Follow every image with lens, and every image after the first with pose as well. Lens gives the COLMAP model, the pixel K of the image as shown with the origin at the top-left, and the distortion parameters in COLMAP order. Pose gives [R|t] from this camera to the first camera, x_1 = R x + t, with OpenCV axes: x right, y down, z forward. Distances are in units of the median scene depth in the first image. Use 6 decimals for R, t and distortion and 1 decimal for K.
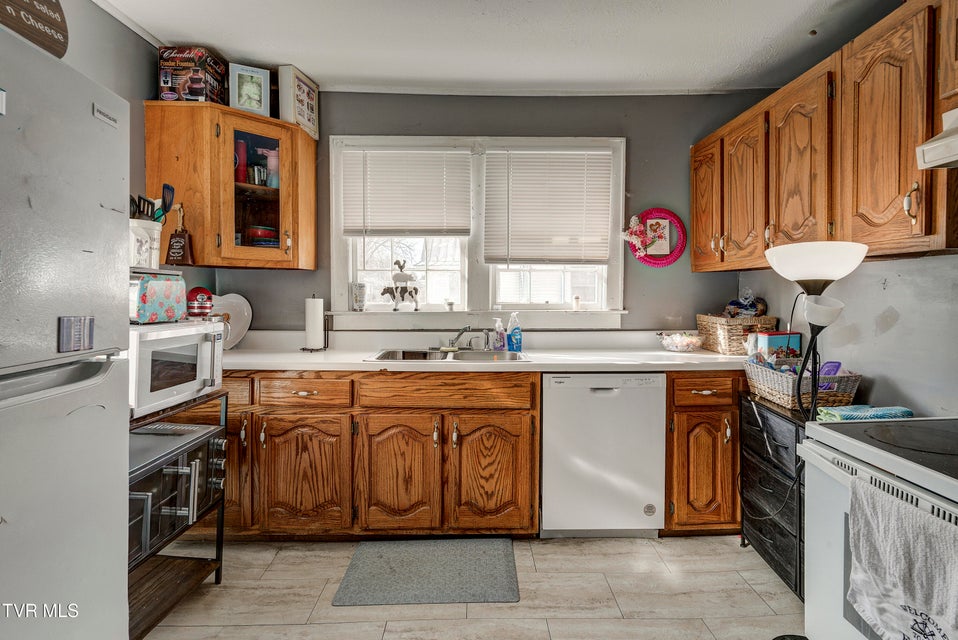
lens RADIAL K [[501.6, 0, 495.9], [0, 501.6, 305.7], [0, 0, 1]] dist [-0.002116, 0.000721]
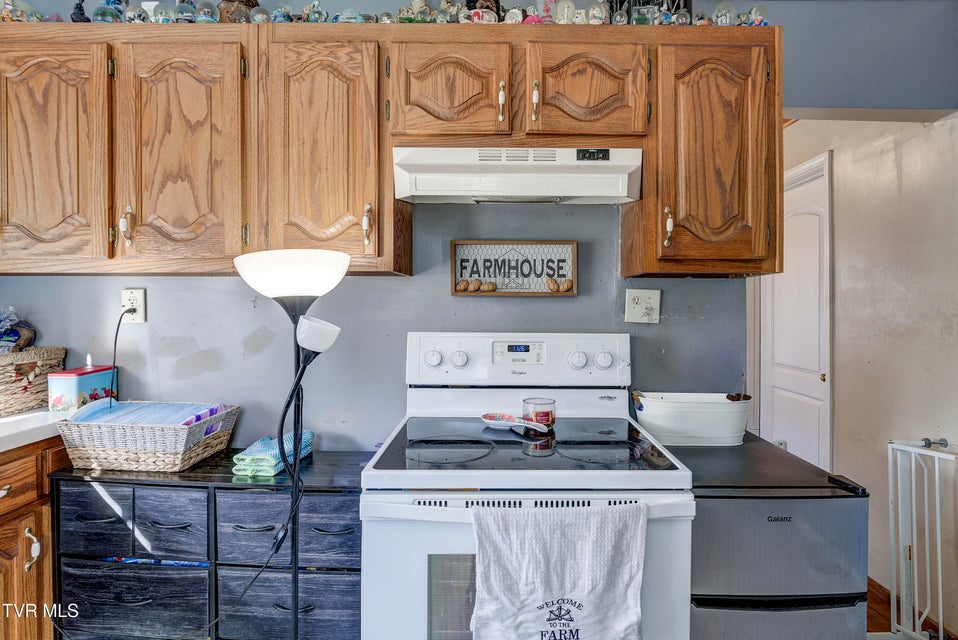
lens RADIAL K [[501.6, 0, 495.9], [0, 501.6, 305.7], [0, 0, 1]] dist [-0.002116, 0.000721]
pose [[0.029605, 0.008603, 0.999525, -0.135417], [0.026523, 0.999604, -0.009389, -0.016423], [-0.999210, 0.026789, 0.029365, 0.541945]]
